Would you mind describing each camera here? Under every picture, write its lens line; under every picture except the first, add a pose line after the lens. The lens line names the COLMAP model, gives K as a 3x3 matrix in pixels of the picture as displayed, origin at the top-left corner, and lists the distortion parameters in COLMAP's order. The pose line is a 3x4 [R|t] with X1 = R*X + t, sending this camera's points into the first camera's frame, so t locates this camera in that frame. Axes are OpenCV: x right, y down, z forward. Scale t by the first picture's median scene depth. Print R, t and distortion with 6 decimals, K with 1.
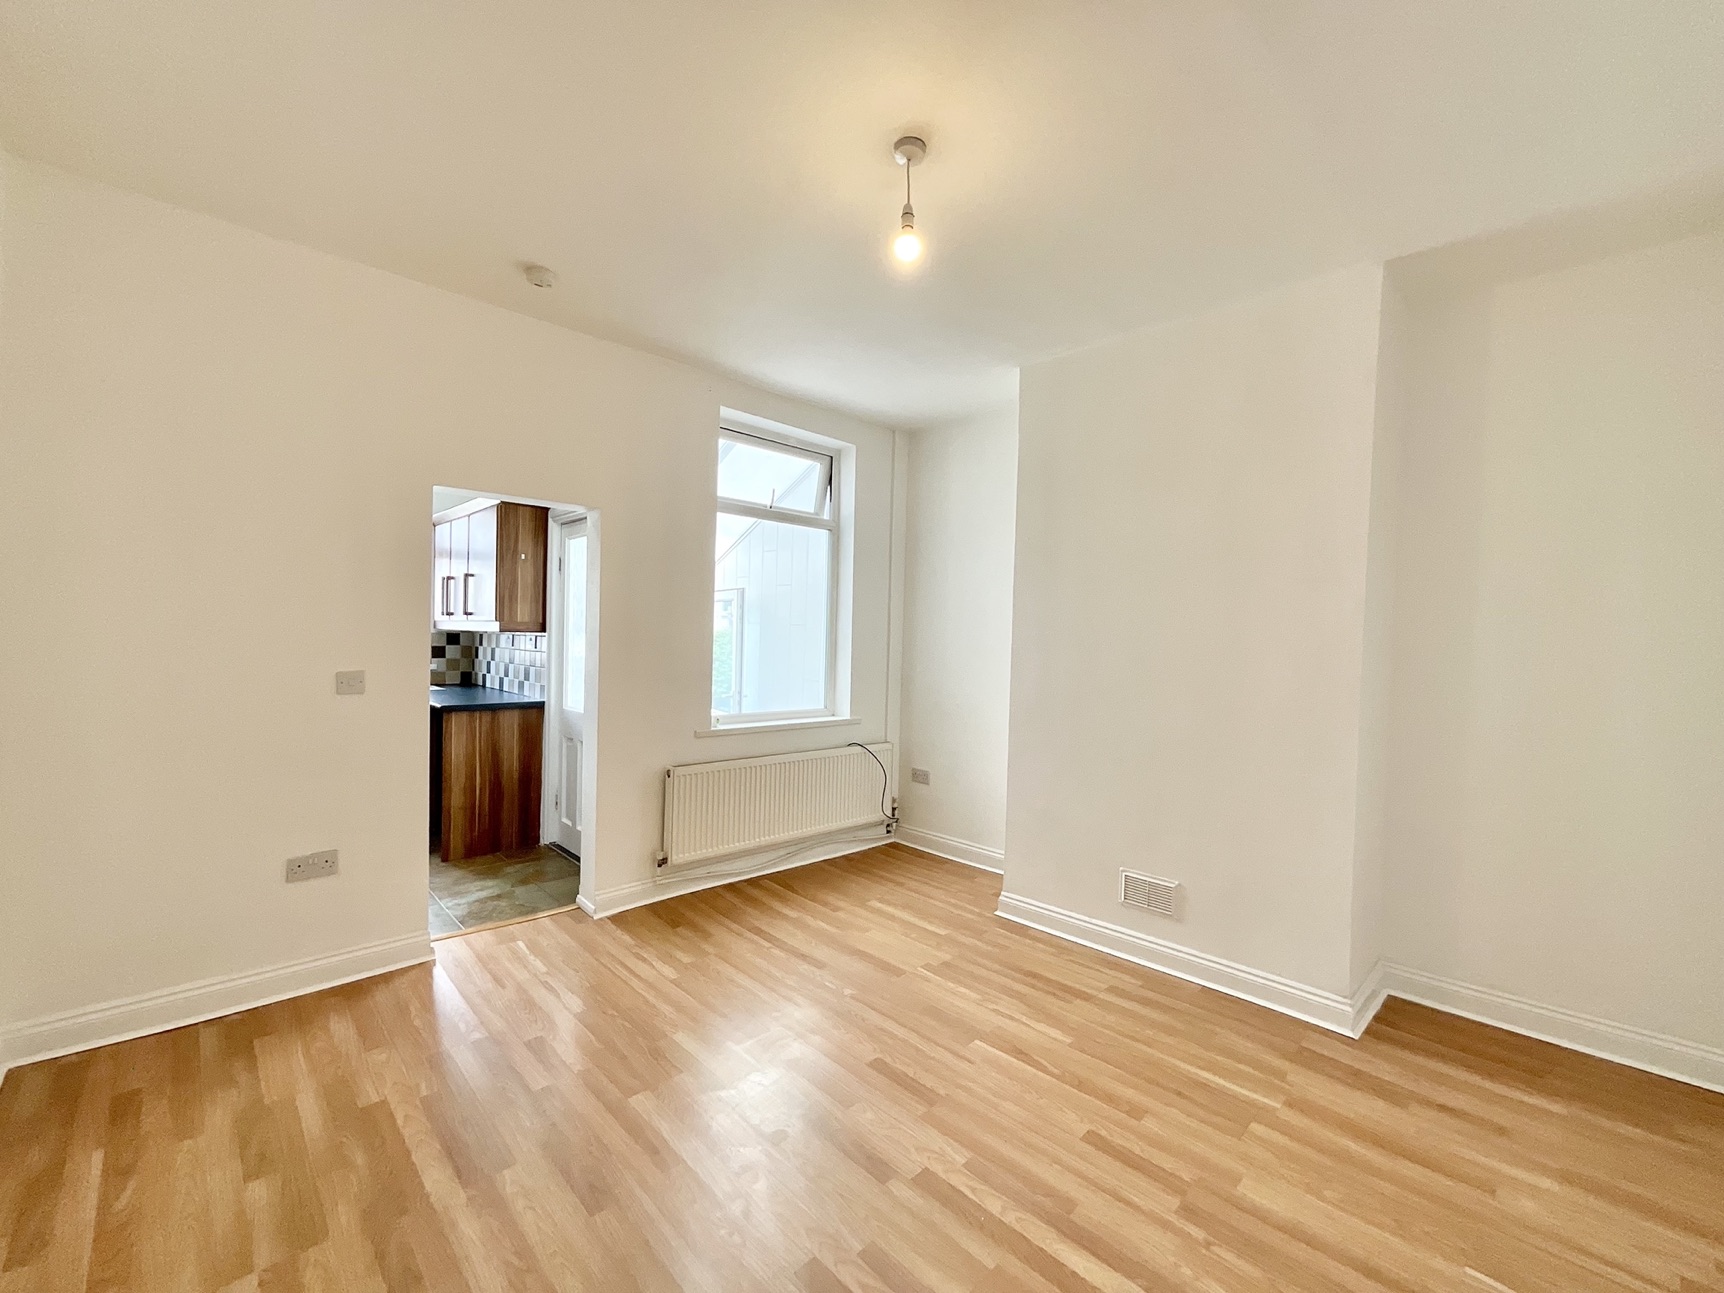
lens RADIAL K [[715.3, 0, 862.0], [0, 715.3, 646.5], [0, 0, 1]] dist [0.000840, 0.000557]
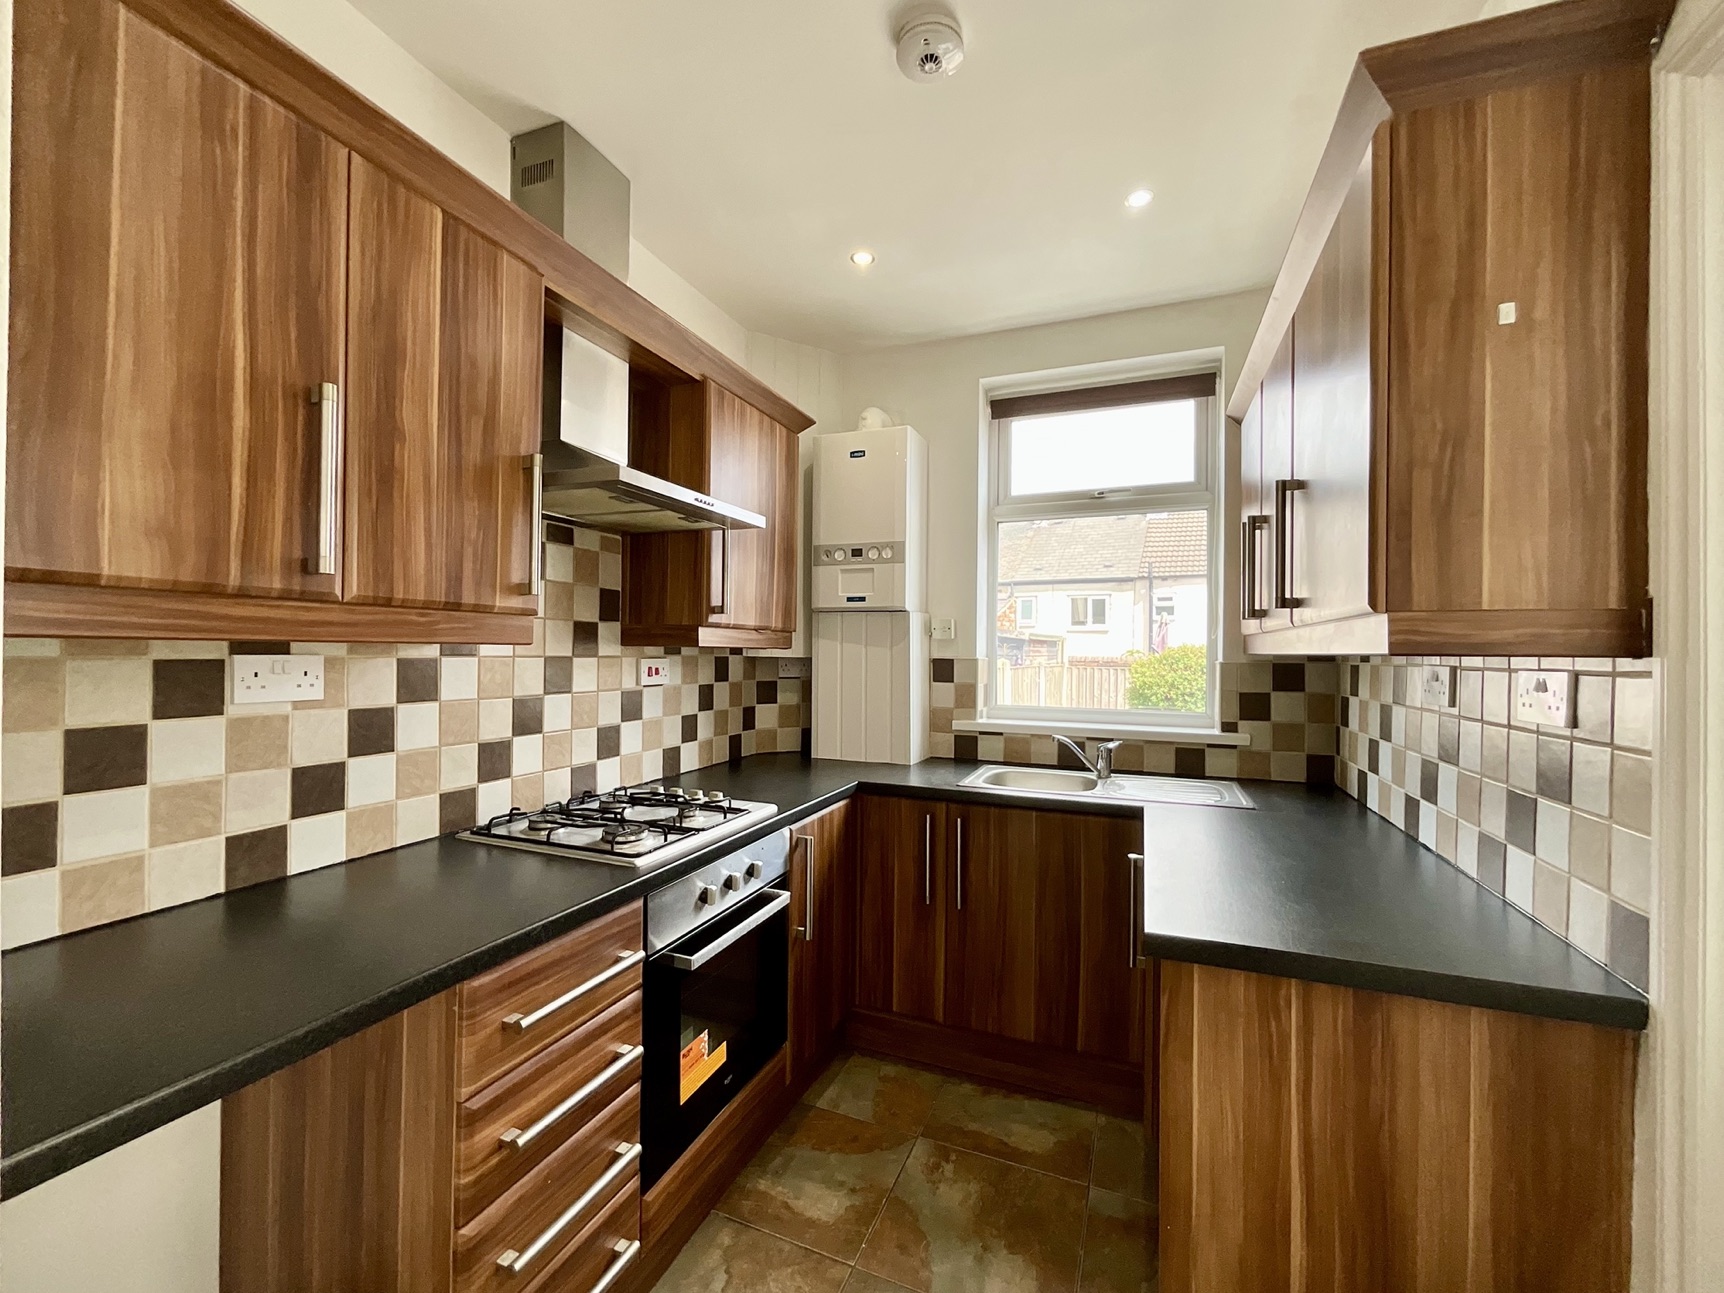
lens RADIAL K [[694.1, 0, 868.3], [0, 694.1, 652.2], [0, 0, 1]] dist [-0.001112, 0.000002]
pose [[0.412354, -0.020094, -0.910802, -0.355743], [-0.013786, 0.999505, -0.028293, -0.012435], [0.910919, 0.024223, 0.411873, 0.721048]]
